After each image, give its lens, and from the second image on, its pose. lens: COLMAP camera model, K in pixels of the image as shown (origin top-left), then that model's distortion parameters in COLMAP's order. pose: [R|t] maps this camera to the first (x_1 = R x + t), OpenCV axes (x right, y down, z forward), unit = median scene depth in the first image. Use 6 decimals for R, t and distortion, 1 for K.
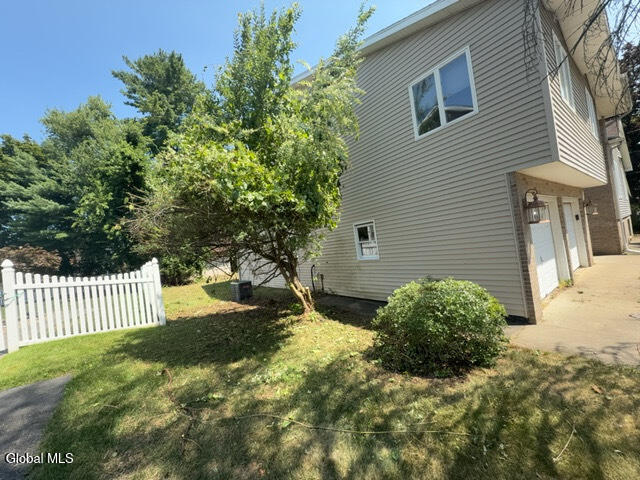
lens RADIAL K [[255.4, 0, 320.0], [0, 255.4, 240.0], [0, 0, 1]] dist [0.011664, 0.000135]
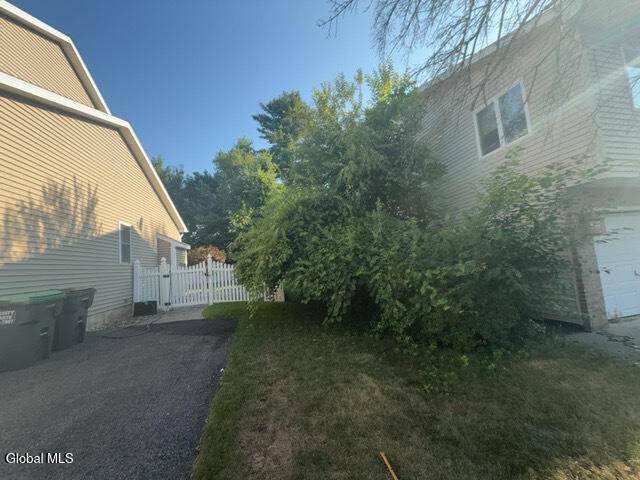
lens RADIAL K [[255.4, 0, 320.0], [0, 255.4, 240.0], [0, 0, 1]] dist [0.011664, 0.000135]
pose [[0.920743, 0.012354, -0.389973, 0.058226], [-0.017389, 0.999805, -0.009385, -0.004756], [0.389781, 0.015422, 0.920778, -0.103426]]
